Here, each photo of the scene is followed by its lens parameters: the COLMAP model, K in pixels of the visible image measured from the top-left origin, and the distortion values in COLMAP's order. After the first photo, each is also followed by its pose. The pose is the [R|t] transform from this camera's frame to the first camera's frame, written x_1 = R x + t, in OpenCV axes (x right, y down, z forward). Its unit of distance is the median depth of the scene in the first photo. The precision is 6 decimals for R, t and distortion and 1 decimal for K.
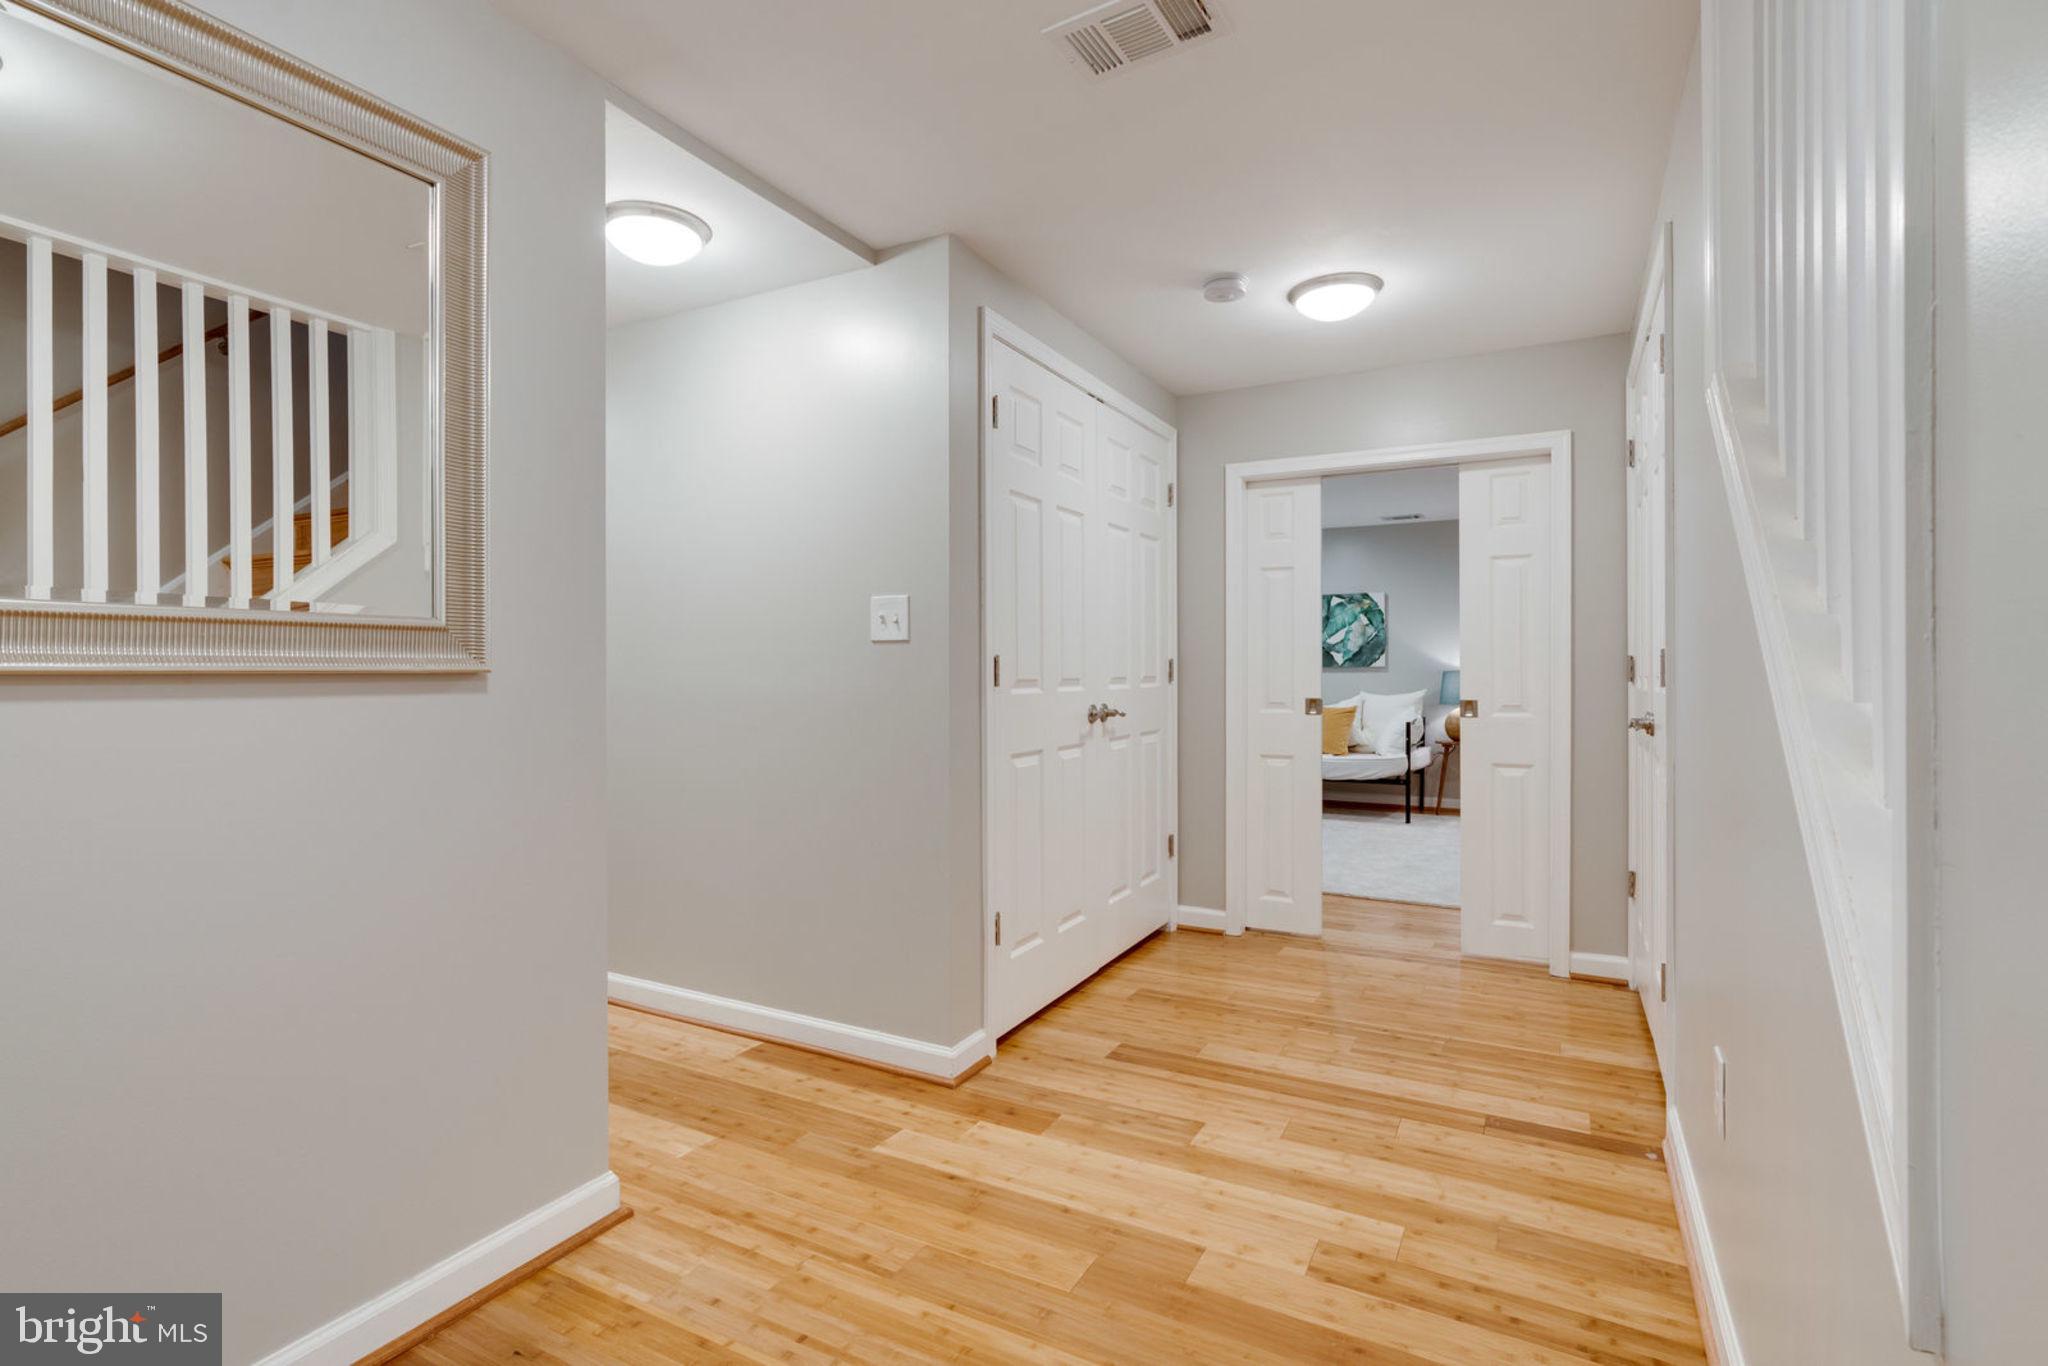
lens RADIAL K [[997.2, 0, 1019.5], [0, 997.2, 676.3], [0, 0, 1]] dist [-0.003599, 0.000441]
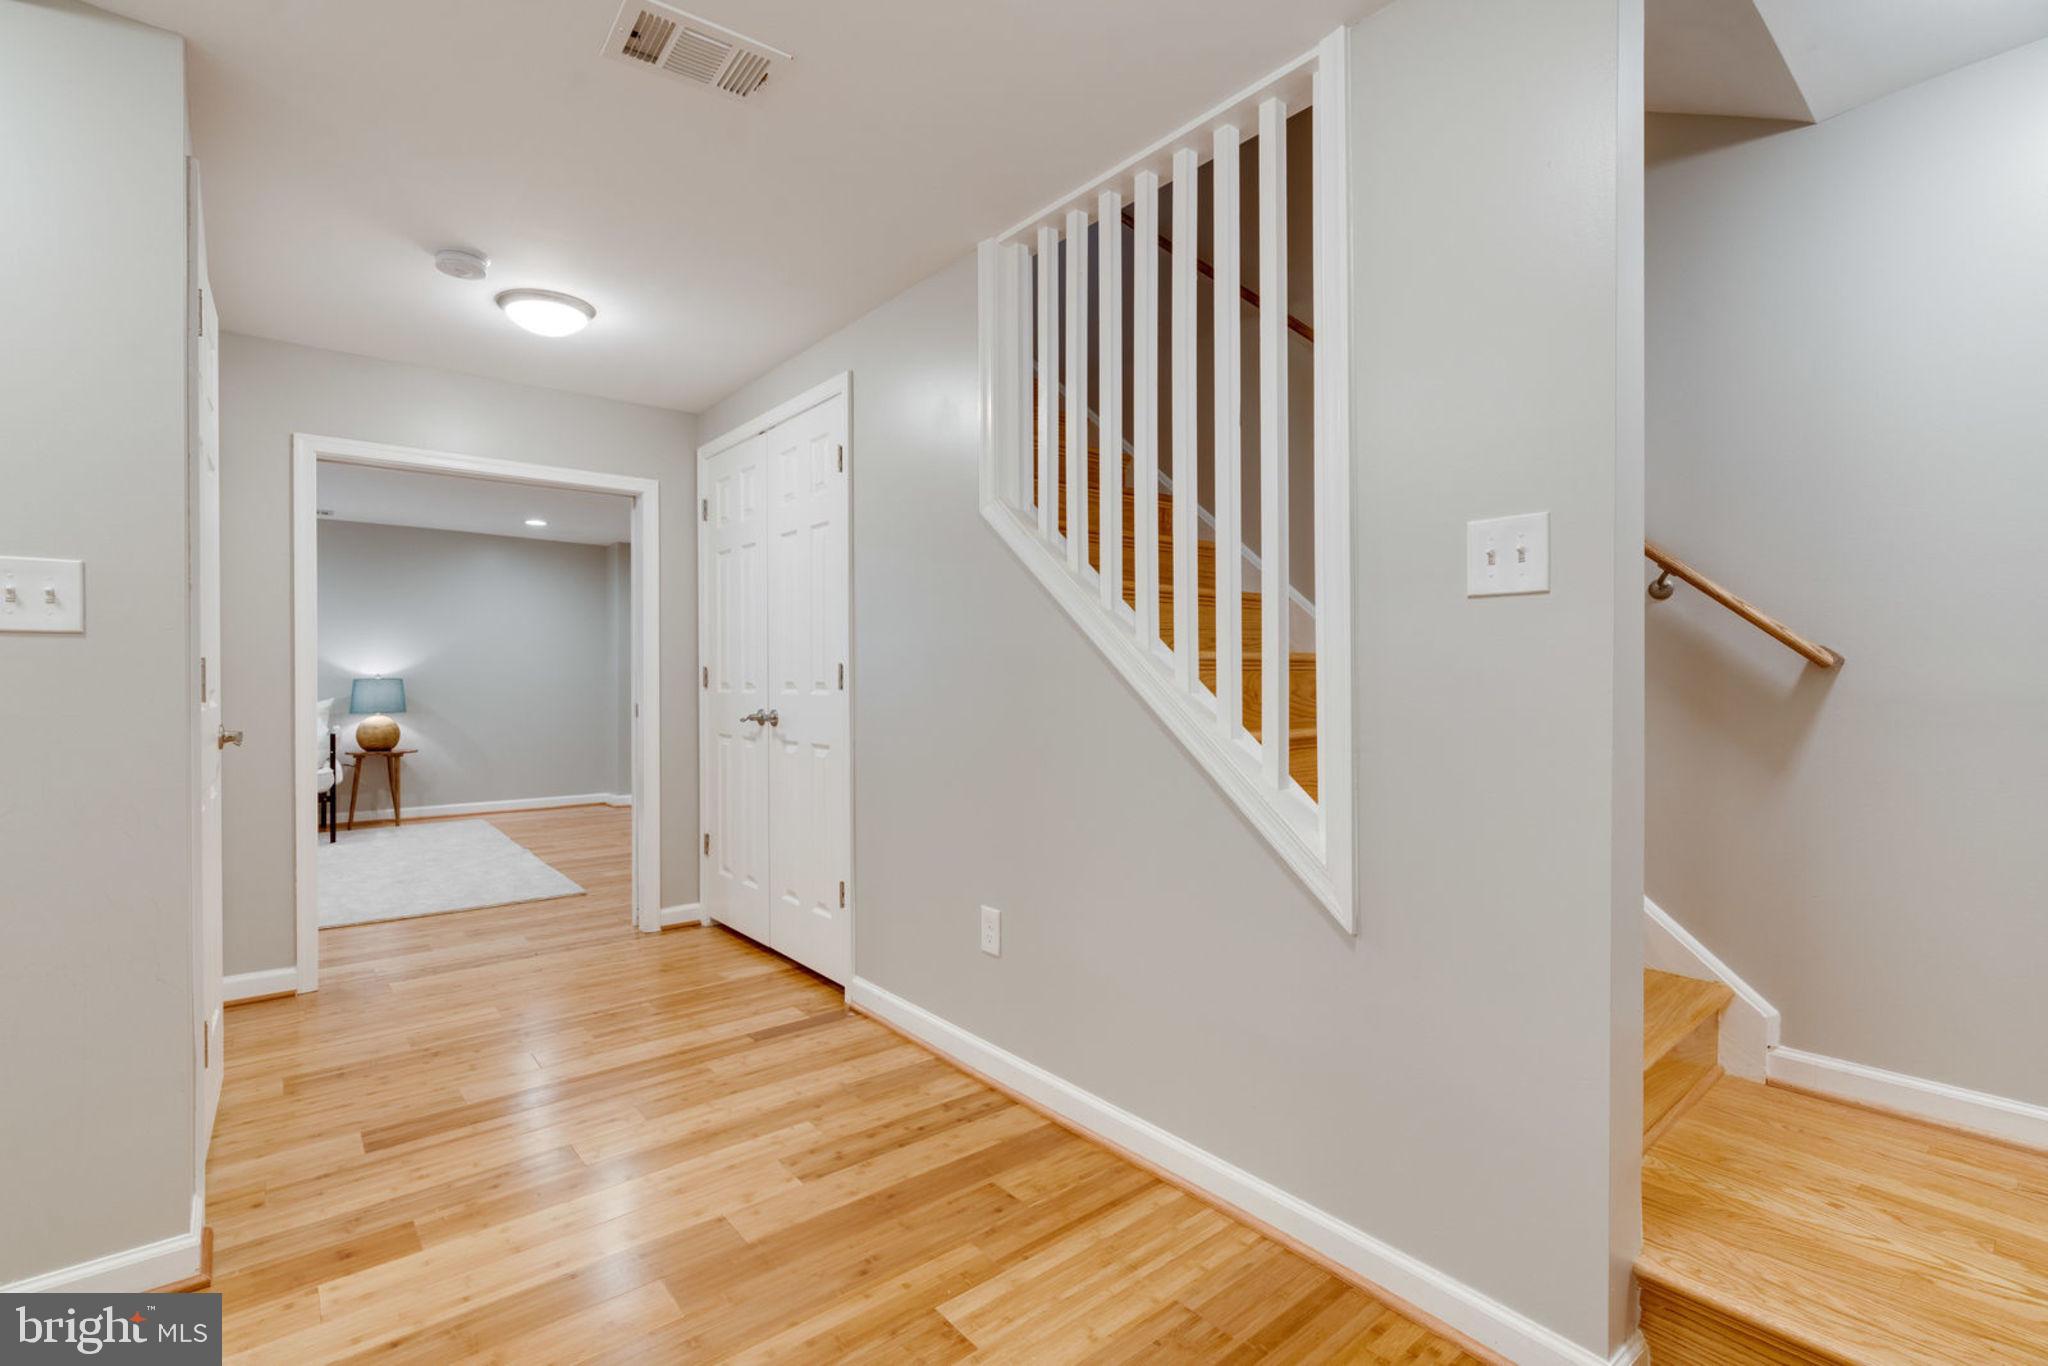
lens RADIAL K [[919.0, 0, 1017.2], [0, 919.0, 676.8], [0, 0, 1]] dist [-0.010600, 0.001277]
pose [[0.367950, -0.000188, 0.929845, -0.440207], [0.007142, 0.999971, -0.002624, -0.001317], [-0.929818, 0.007606, 0.367941, 0.242839]]
